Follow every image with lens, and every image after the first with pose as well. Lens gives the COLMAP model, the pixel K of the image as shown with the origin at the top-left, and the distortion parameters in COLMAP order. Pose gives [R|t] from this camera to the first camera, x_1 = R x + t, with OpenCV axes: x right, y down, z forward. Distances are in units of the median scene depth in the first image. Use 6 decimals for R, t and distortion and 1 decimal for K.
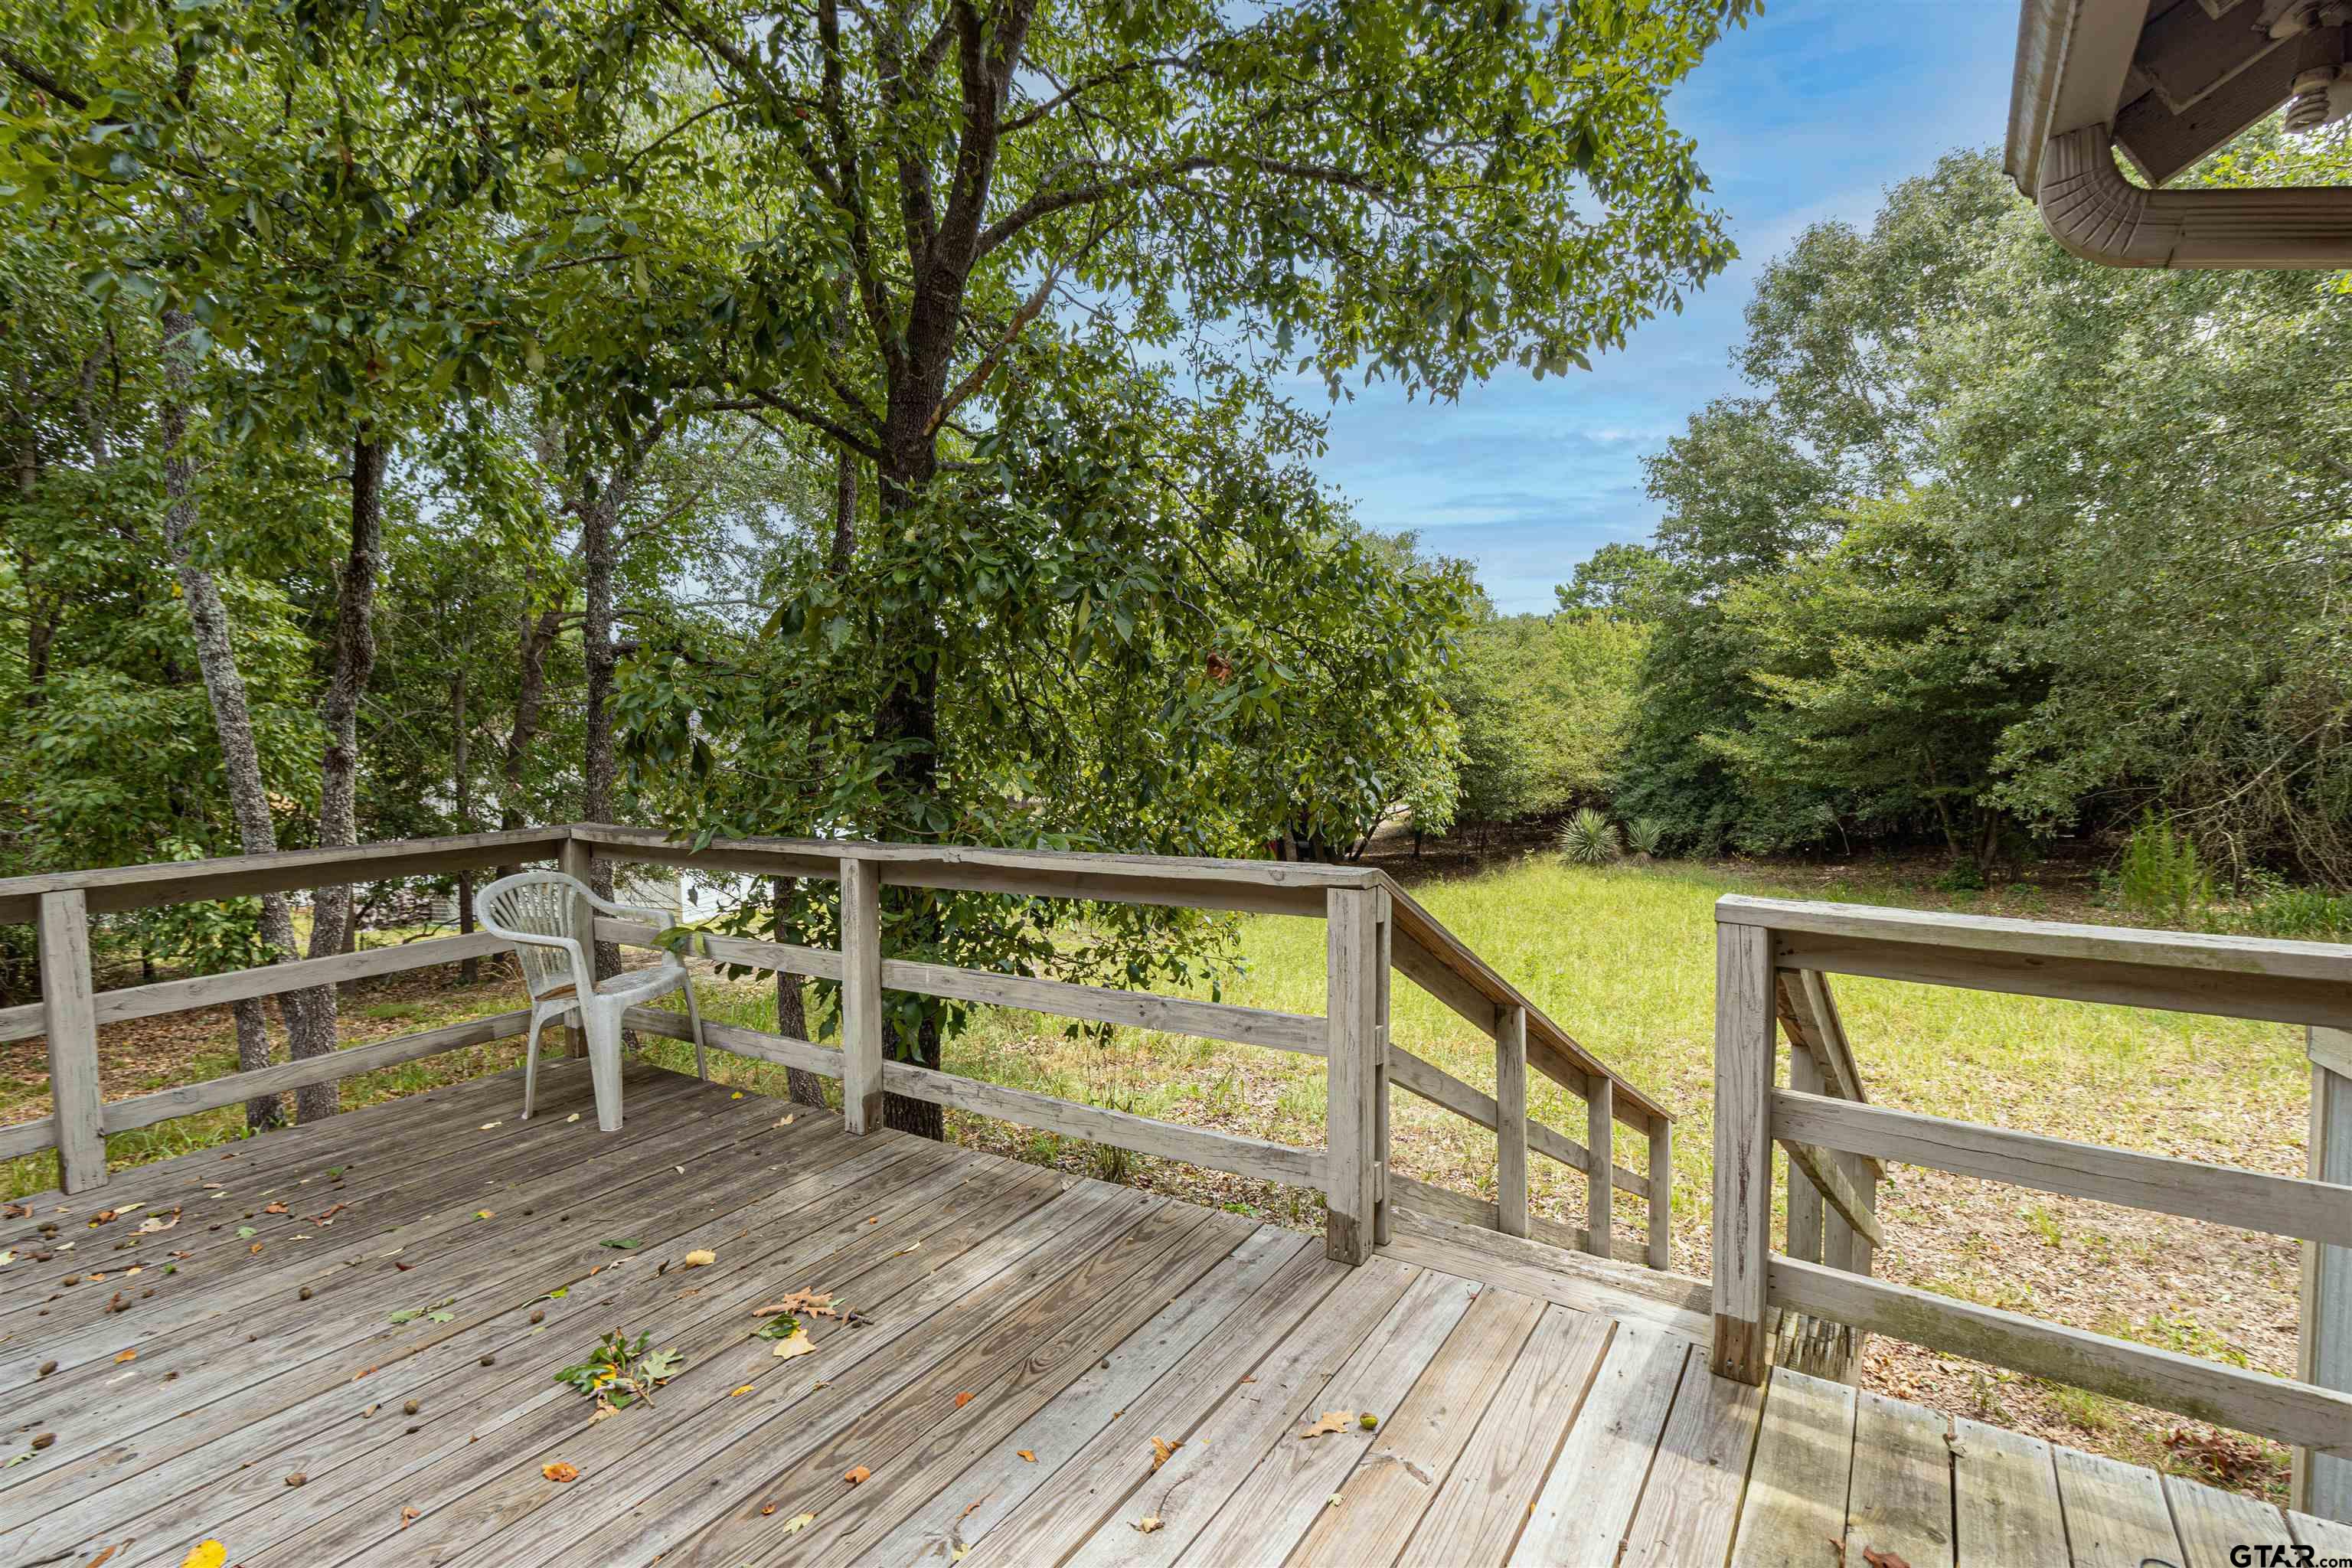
lens RADIAL K [[1095.2, 0, 1176.9], [0, 1095.2, 782.0], [0, 0, 1]] dist [0.002027, -0.000649]
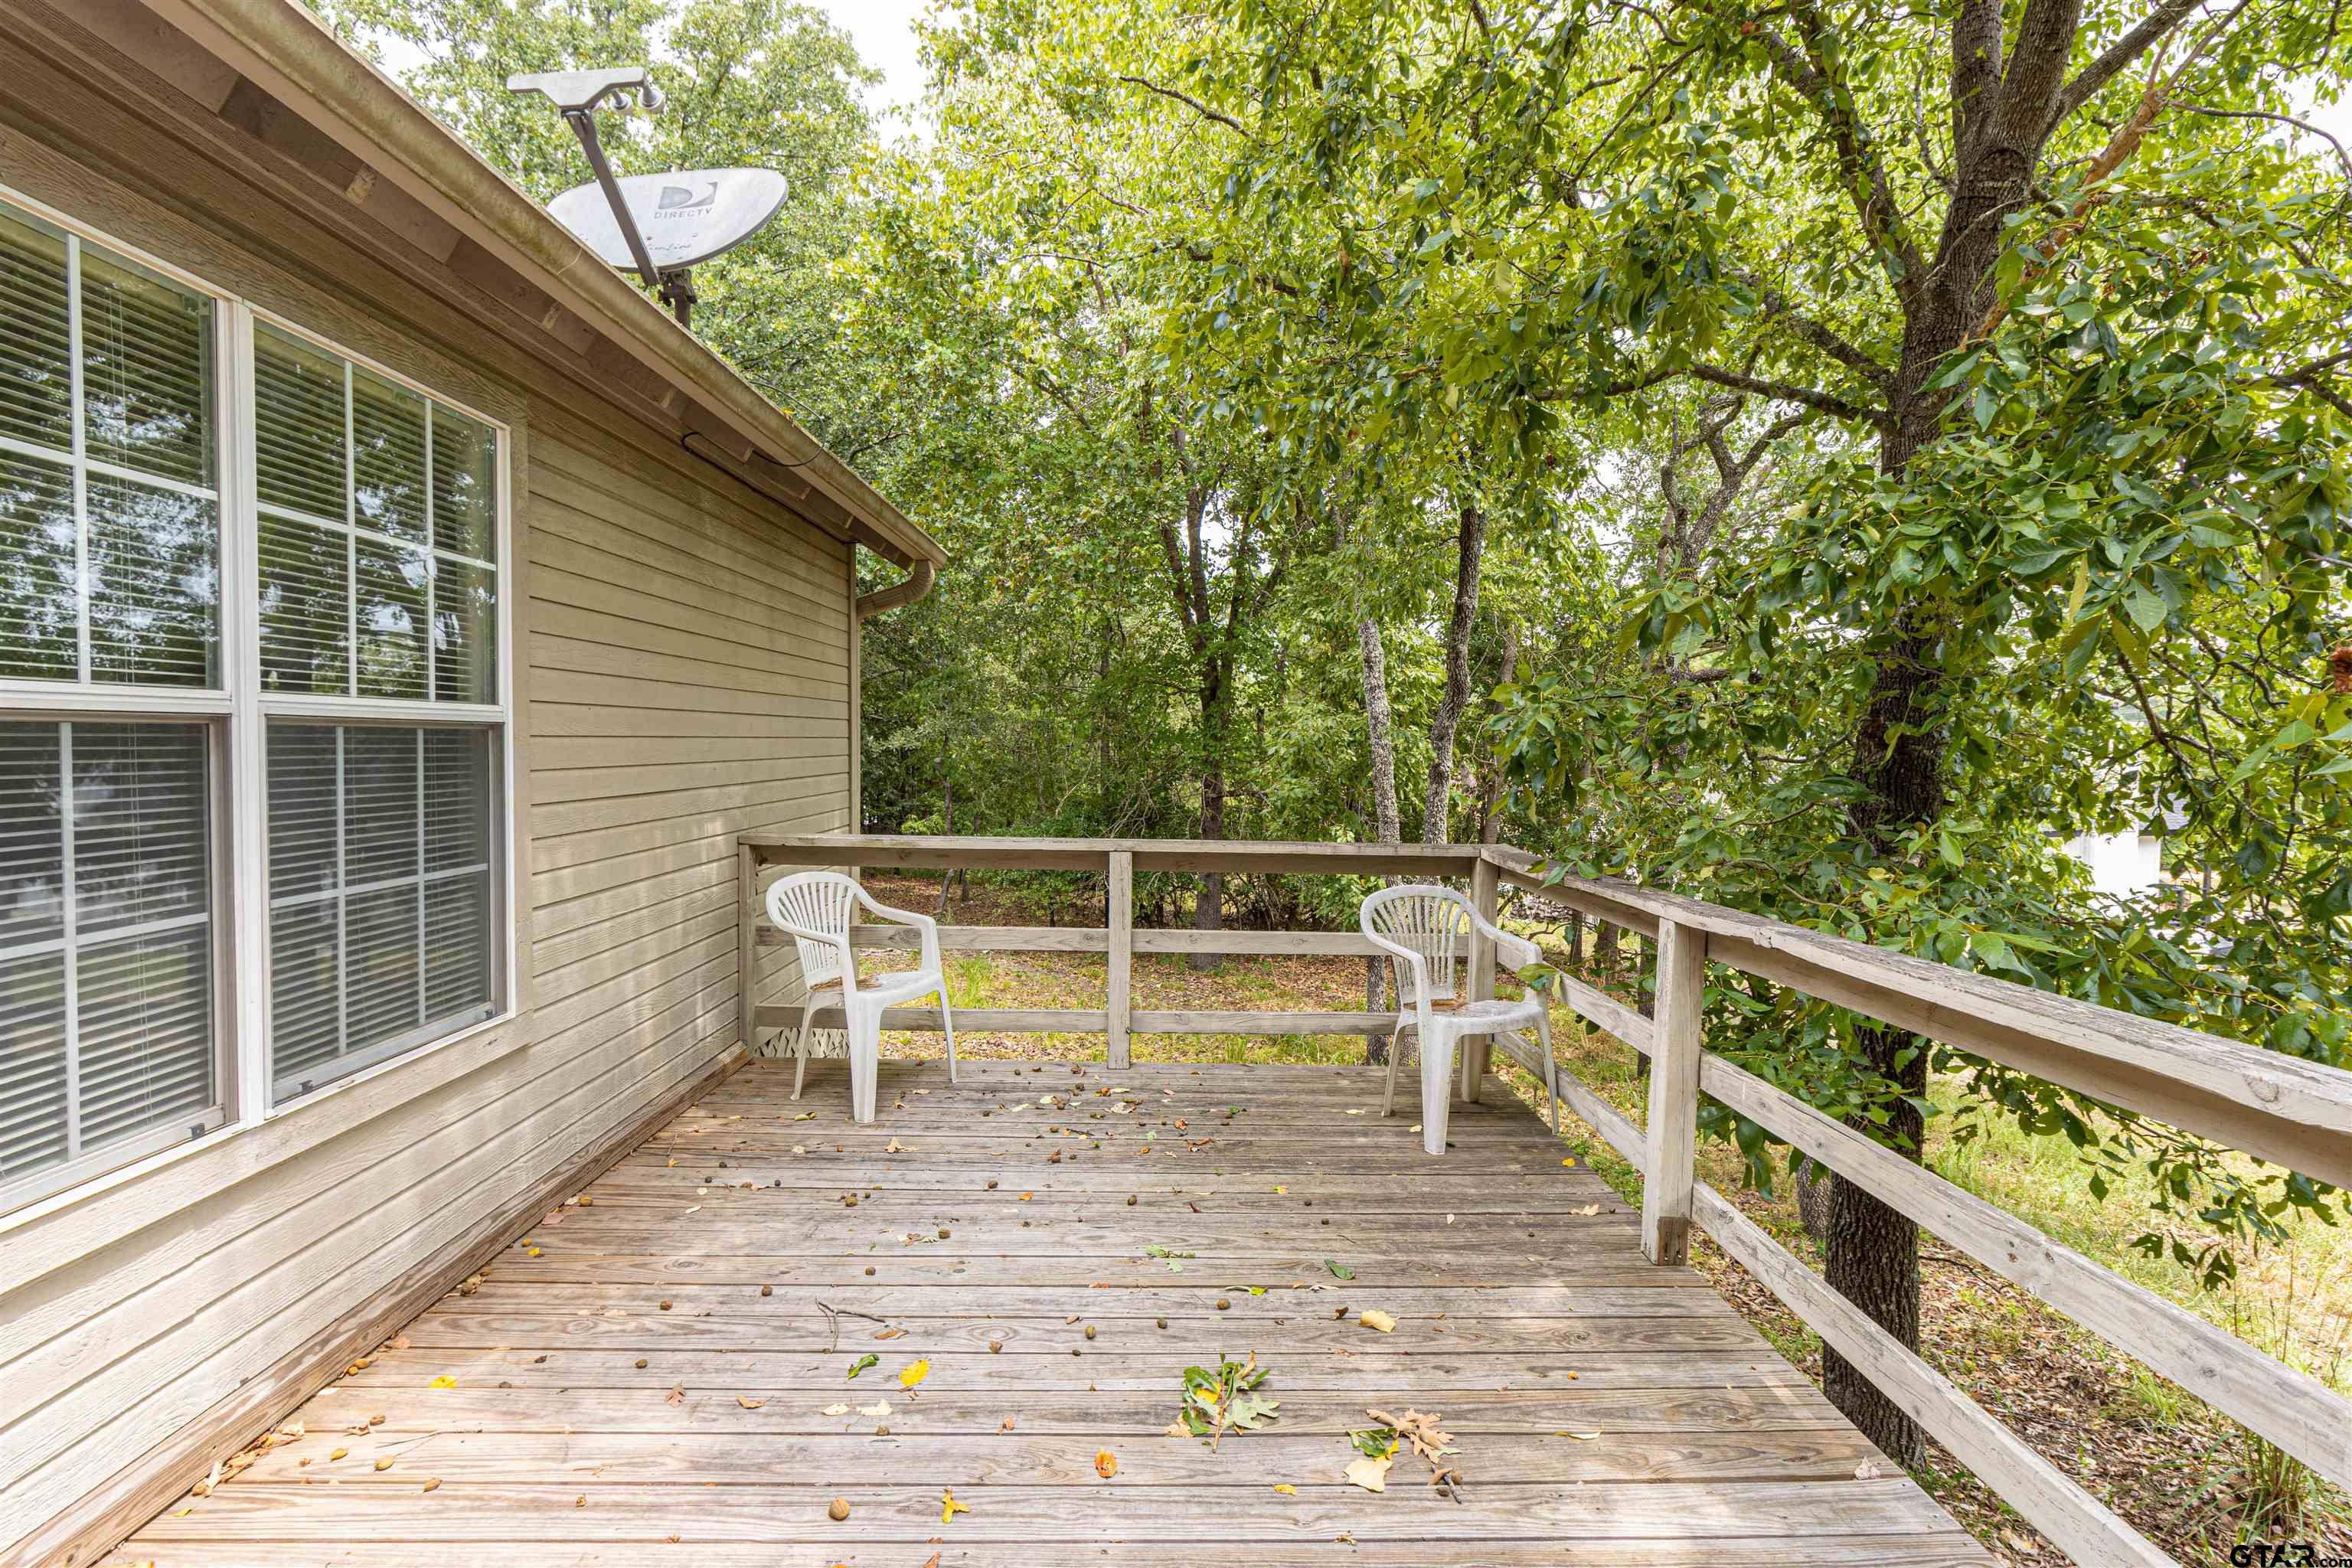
lens RADIAL K [[1095.2, 0, 1179.4], [0, 1095.2, 780.1], [0, 0, 1]] dist [0.002027, -0.000649]
pose [[0.574663, 0.057275, -0.816384, 0.152849], [-0.081805, 0.996572, 0.012332, -0.013523], [0.814291, 0.059697, 0.577378, 0.236044]]
